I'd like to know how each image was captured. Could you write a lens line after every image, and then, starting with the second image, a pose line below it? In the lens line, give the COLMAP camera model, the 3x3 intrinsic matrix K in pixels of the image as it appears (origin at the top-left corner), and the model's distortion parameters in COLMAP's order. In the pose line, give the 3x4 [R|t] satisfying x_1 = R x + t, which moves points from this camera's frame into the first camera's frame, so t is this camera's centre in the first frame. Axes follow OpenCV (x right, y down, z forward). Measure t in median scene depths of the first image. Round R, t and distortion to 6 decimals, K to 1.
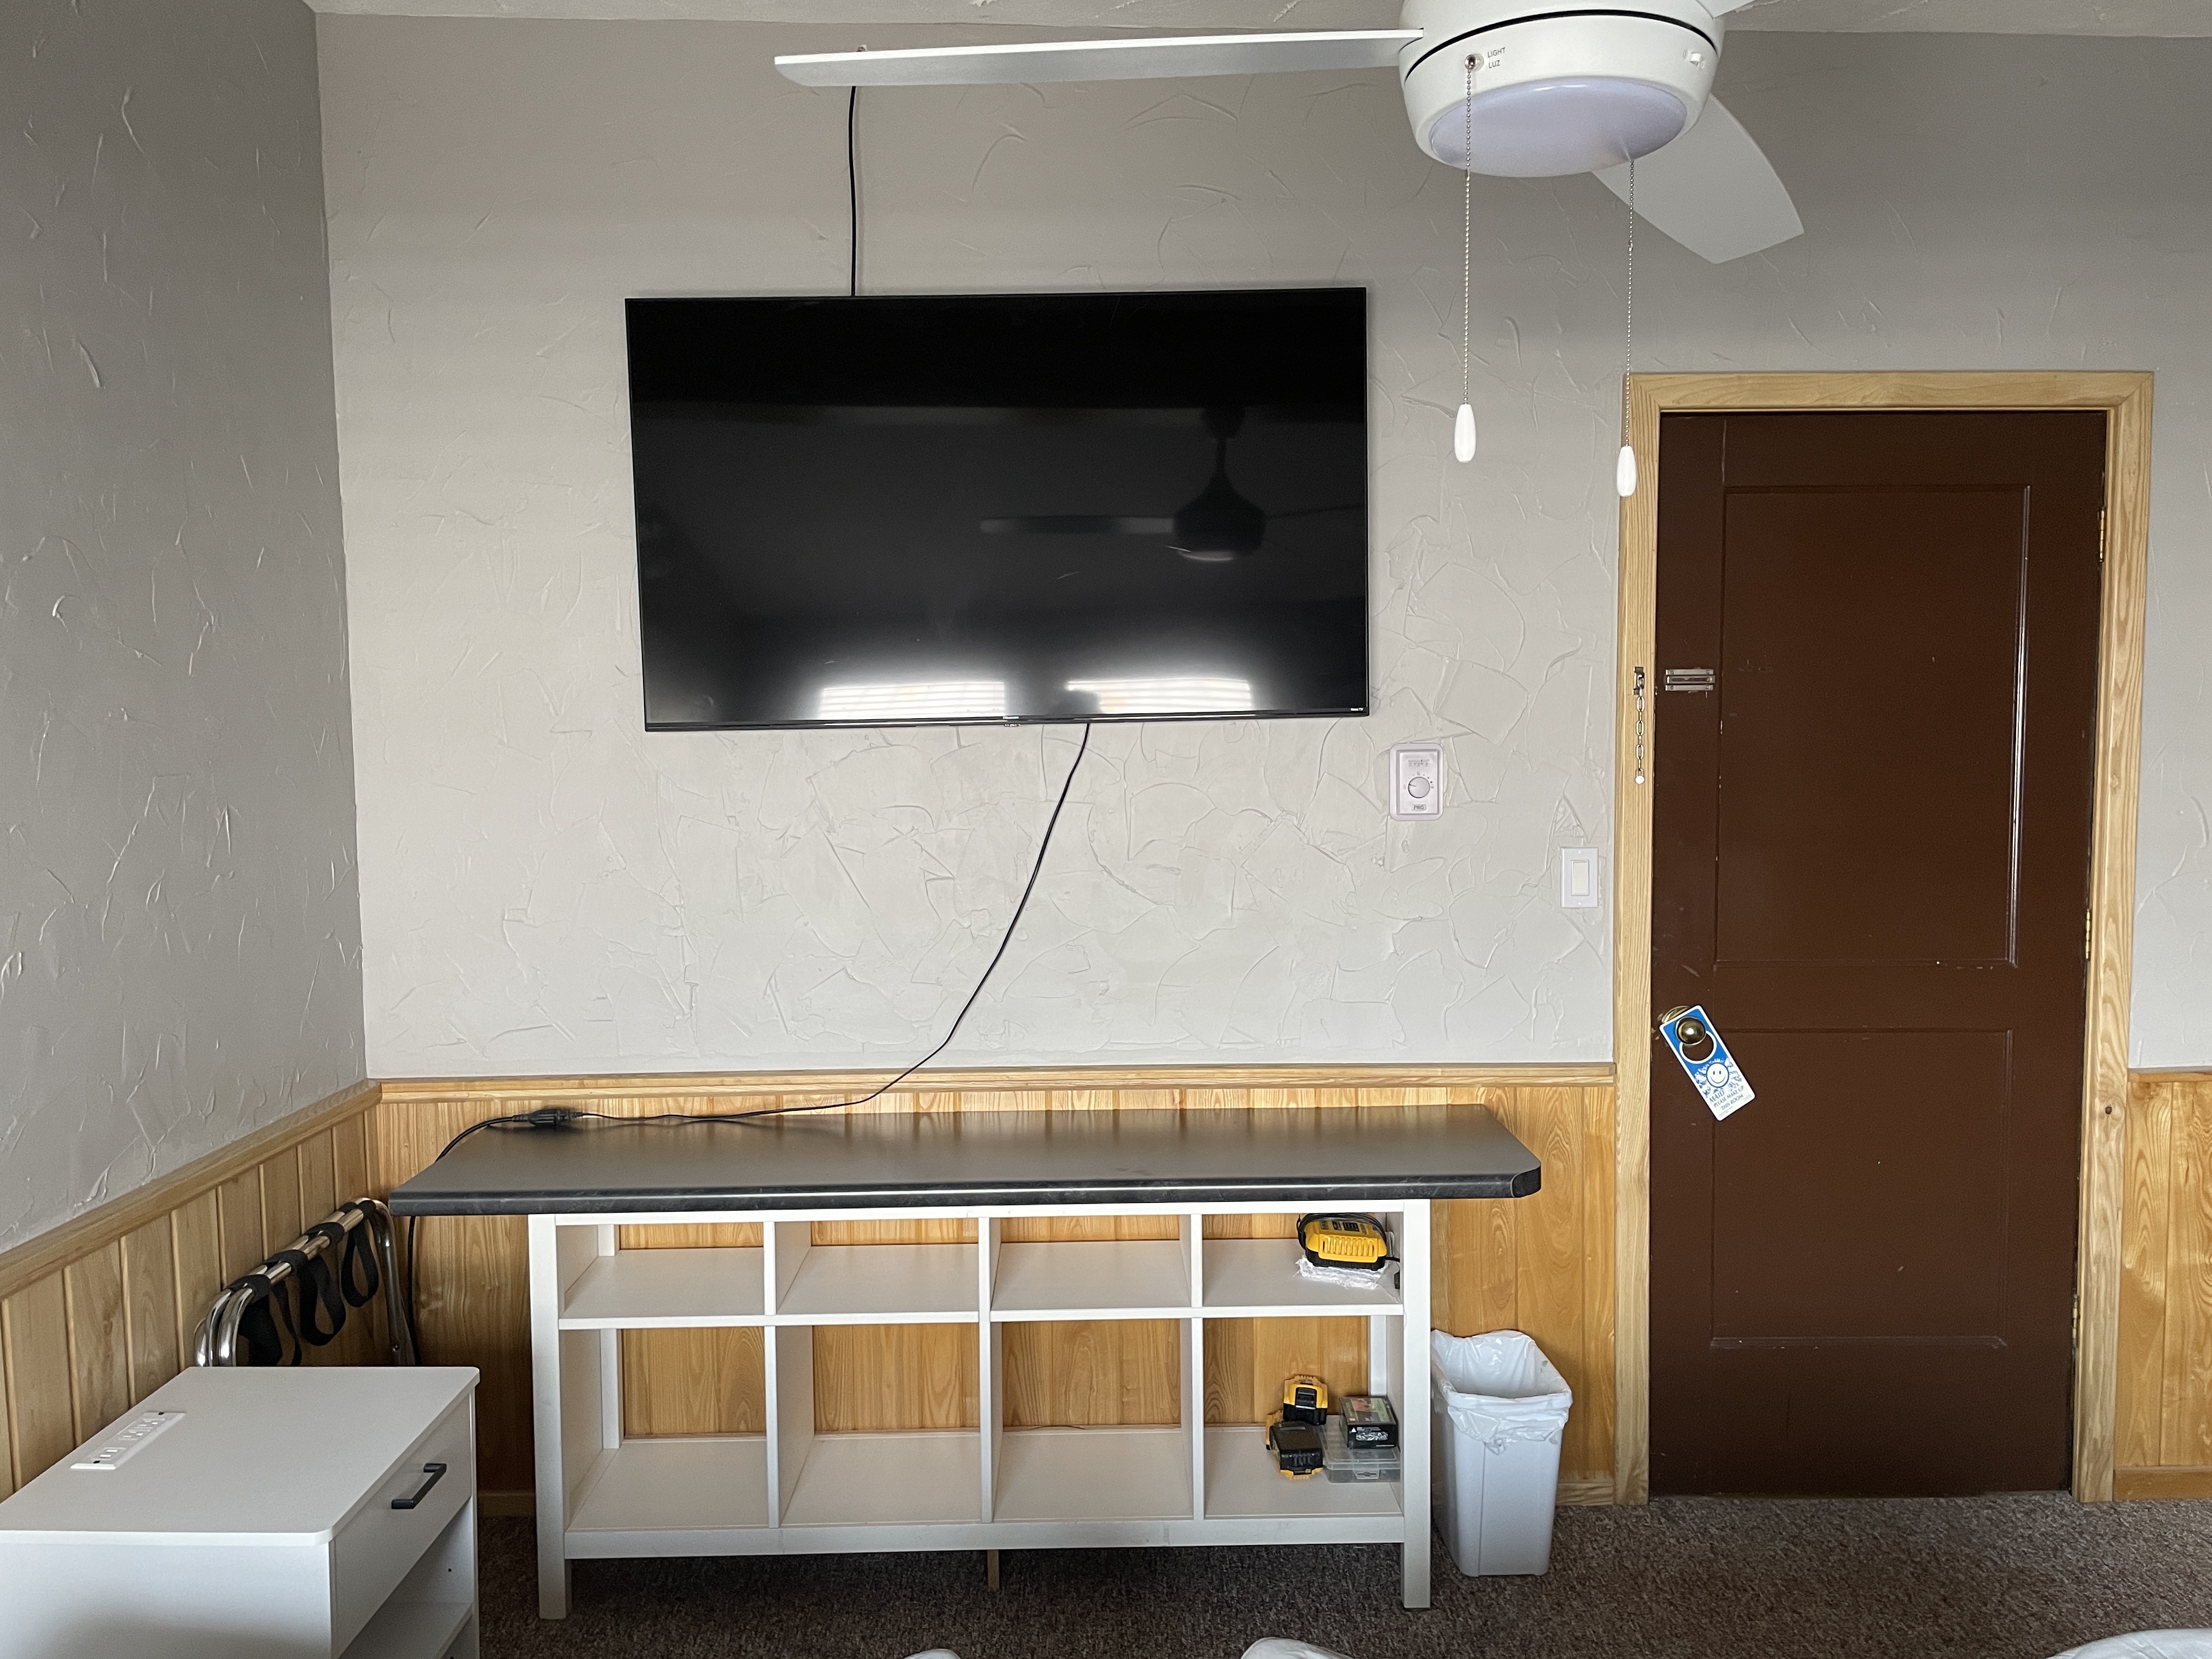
lens RADIAL K [[1674.4, 0, 1108.0], [0, 1674.4, 835.2], [0, 0, 1]] dist [0.073531, -0.095037]
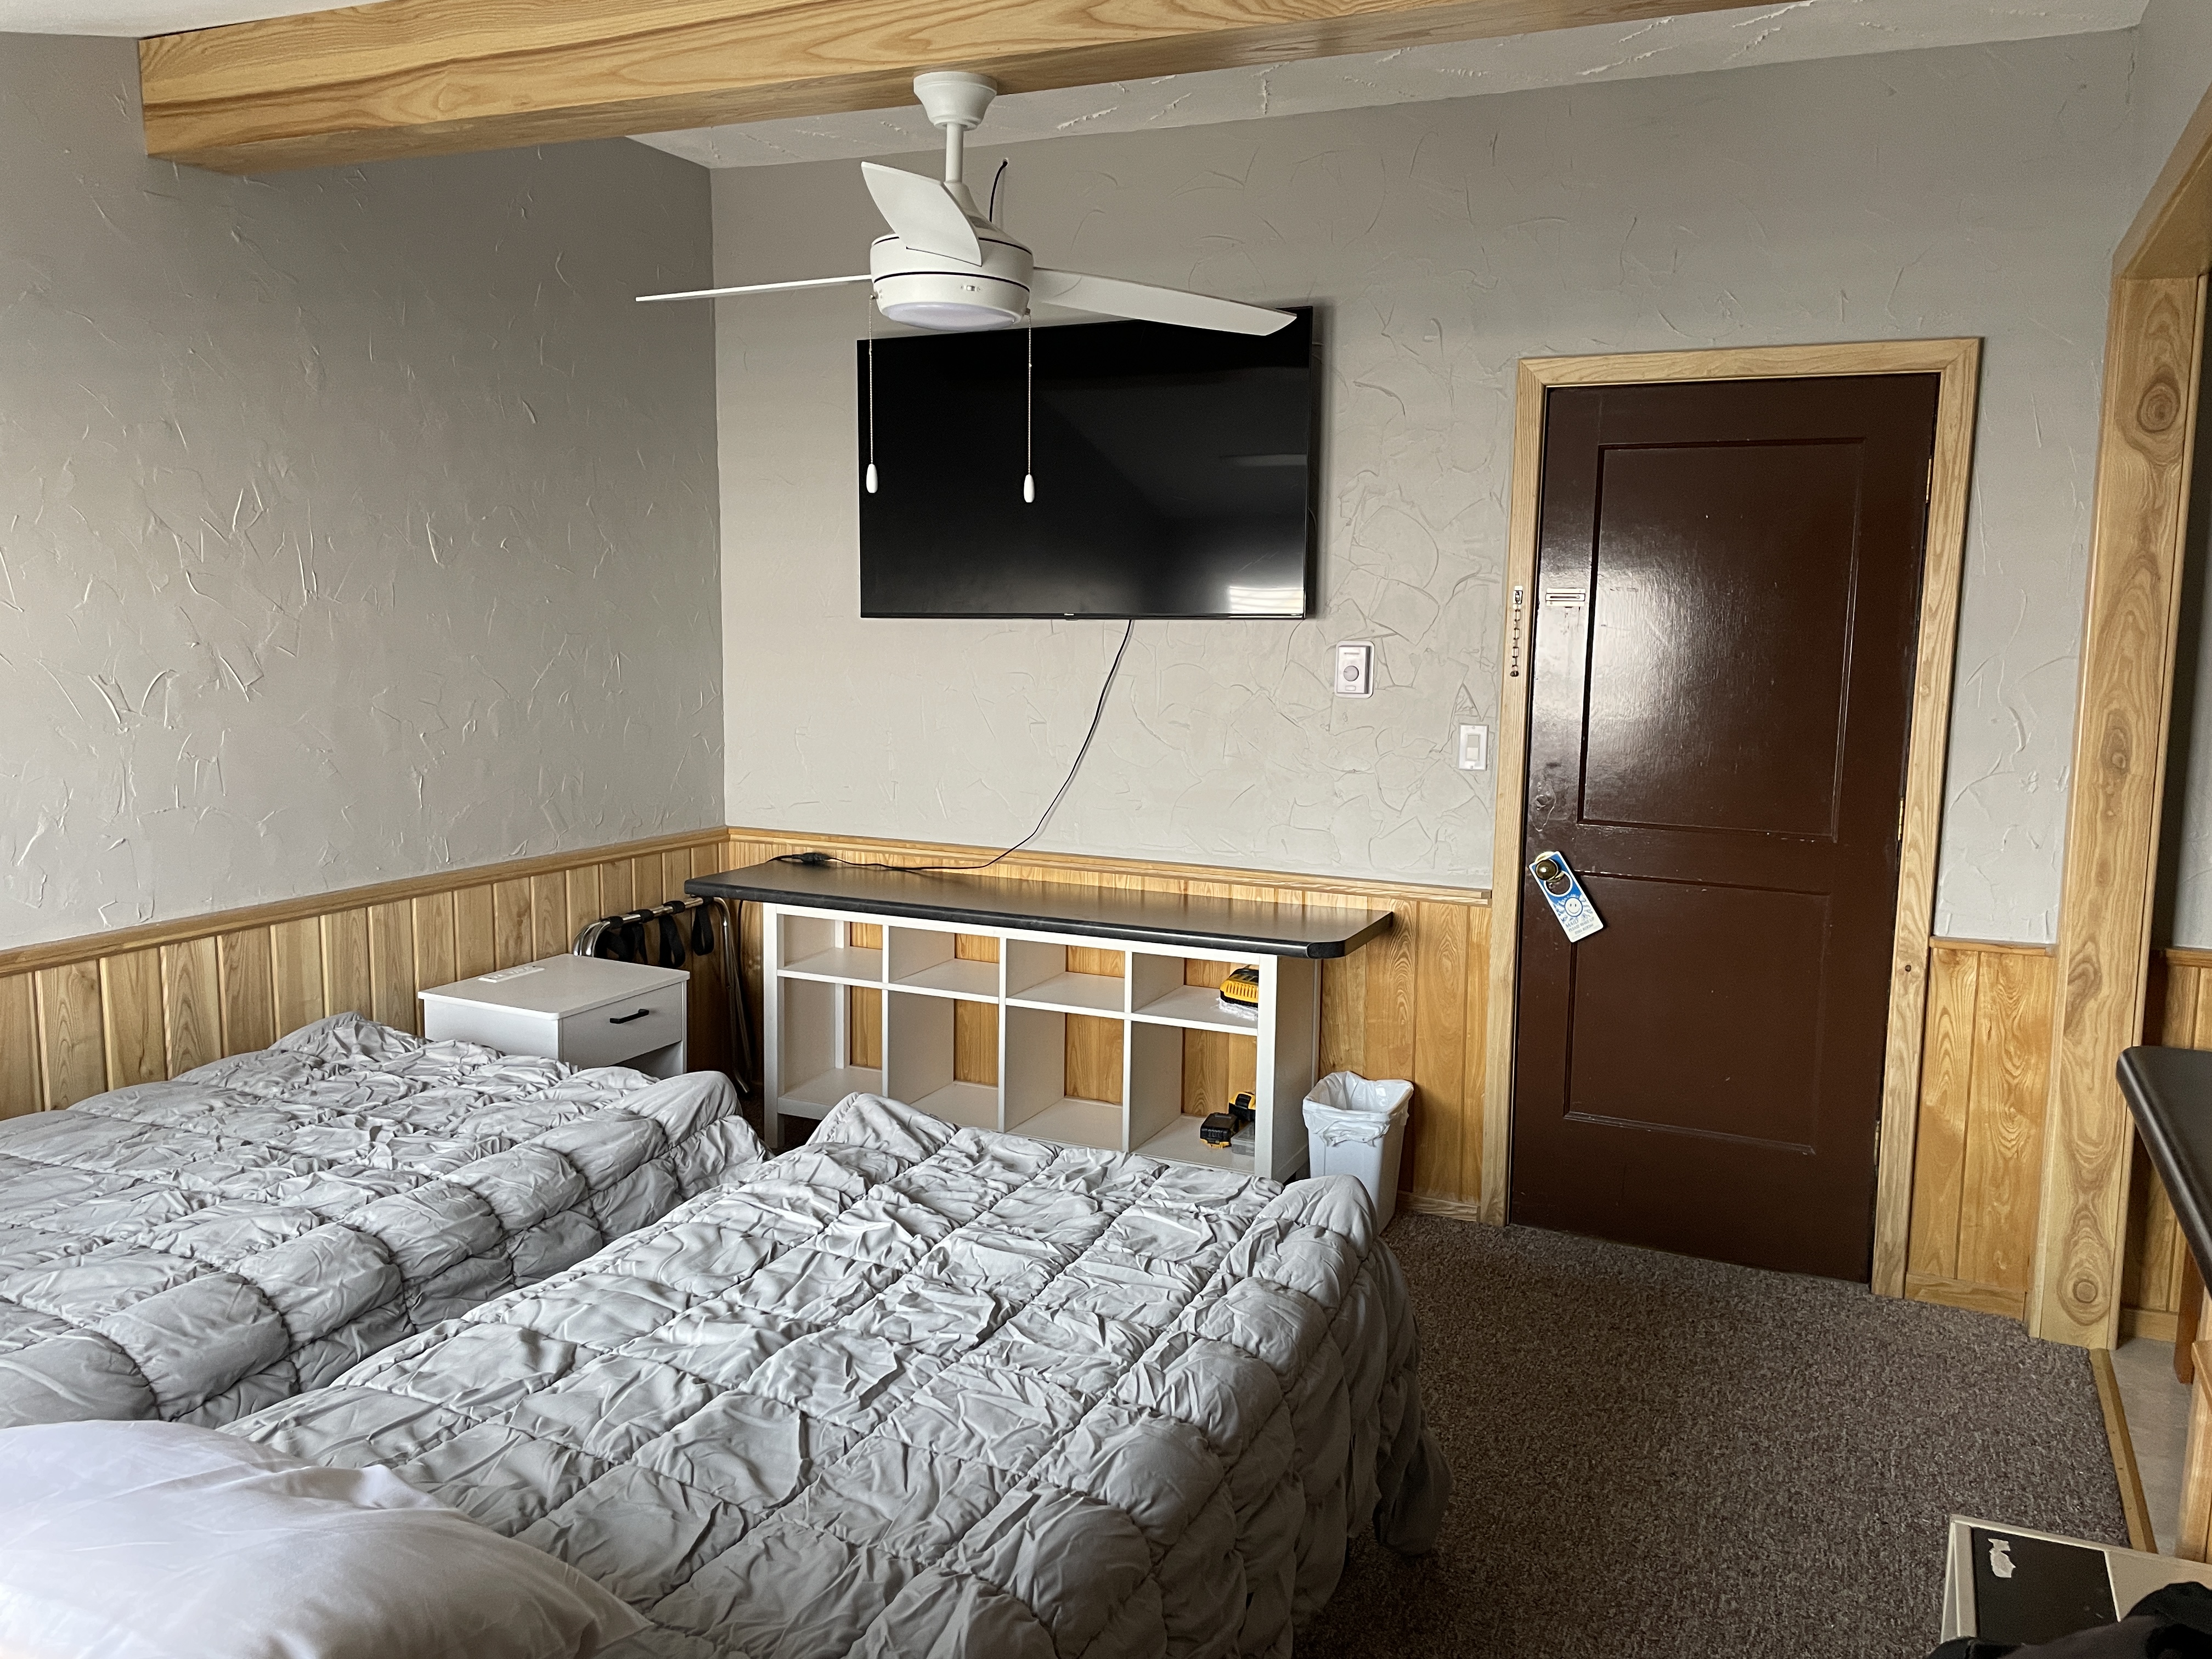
lens RADIAL K [[1674.4, 0, 1110.8], [0, 1674.4, 818.4], [0, 0, 1]] dist [0.073531, -0.095037]
pose [[0.900321, 0.076441, -0.428462, 0.591685], [-0.053672, 0.996441, 0.064993, 0.010467], [0.431905, -0.035518, 0.901219, -0.306117]]
